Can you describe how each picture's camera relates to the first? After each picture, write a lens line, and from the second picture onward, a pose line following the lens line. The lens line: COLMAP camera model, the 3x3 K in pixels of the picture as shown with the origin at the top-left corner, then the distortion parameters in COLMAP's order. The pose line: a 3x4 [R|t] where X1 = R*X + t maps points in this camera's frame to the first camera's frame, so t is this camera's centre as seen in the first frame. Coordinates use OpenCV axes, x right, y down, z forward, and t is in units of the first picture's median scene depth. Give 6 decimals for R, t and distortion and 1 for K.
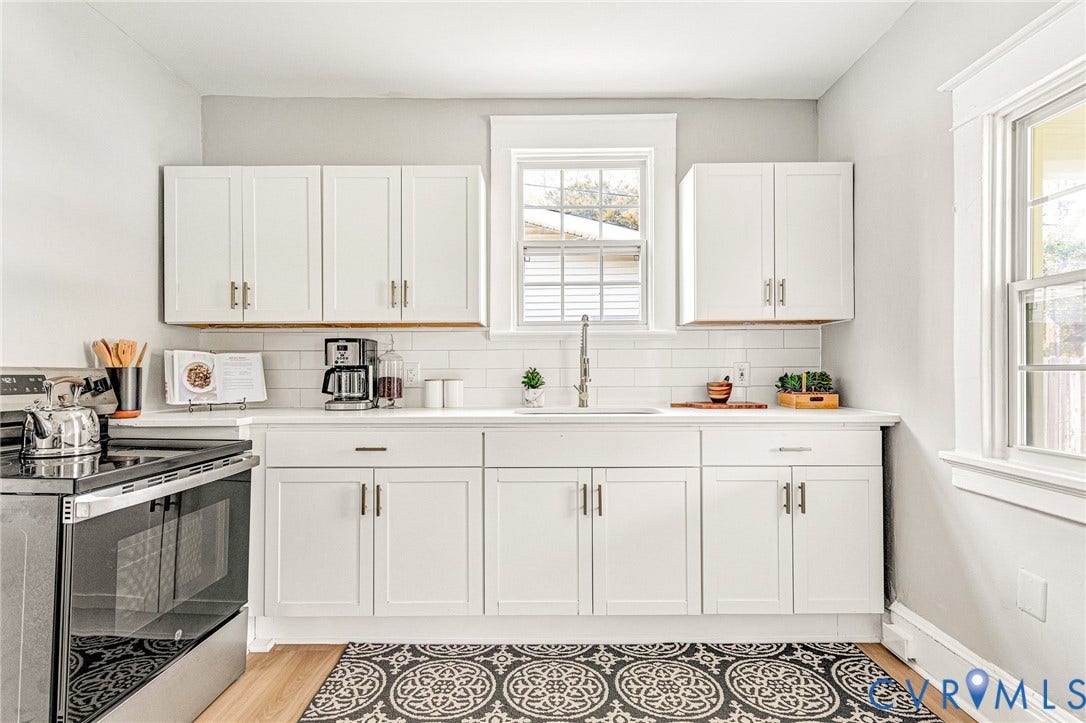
lens RADIAL K [[521.8, 0, 542.9], [0, 521.8, 360.7], [0, 0, 1]] dist [0.015544, -0.002373]
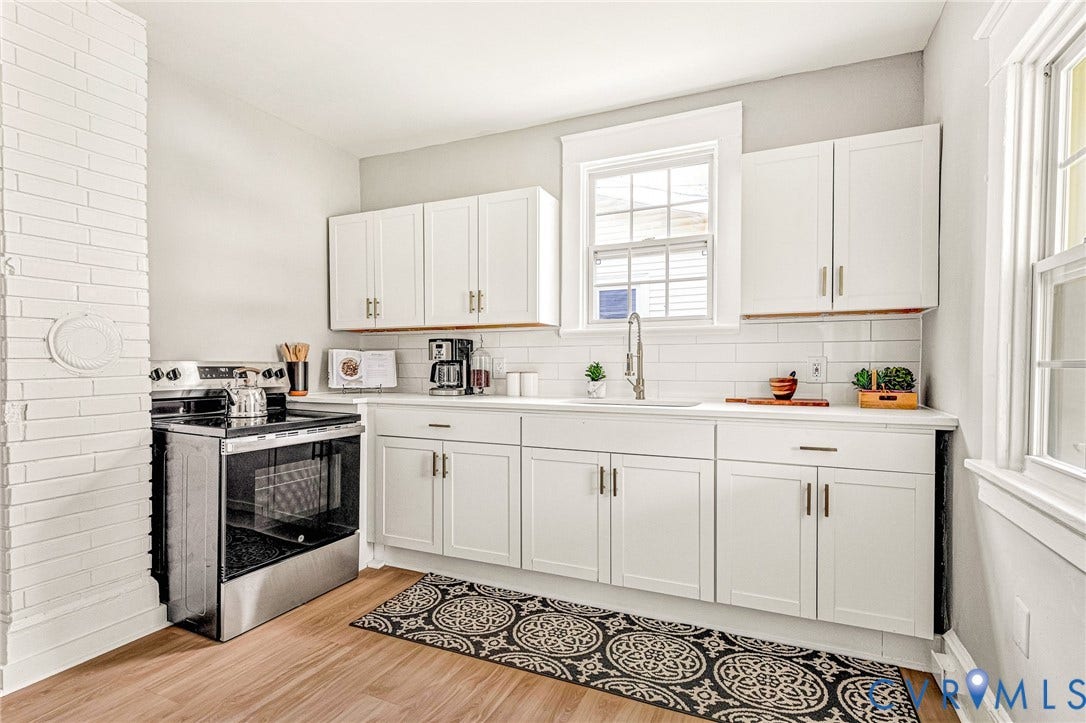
lens RADIAL K [[521.8, 0, 541.0], [0, 521.8, 368.1], [0, 0, 1]] dist [0.015544, -0.002373]
pose [[0.916857, 0.006745, -0.399158, 0.368567], [0.003892, 0.999659, 0.025833, -0.003527], [0.399196, -0.025238, 0.916518, -0.063484]]
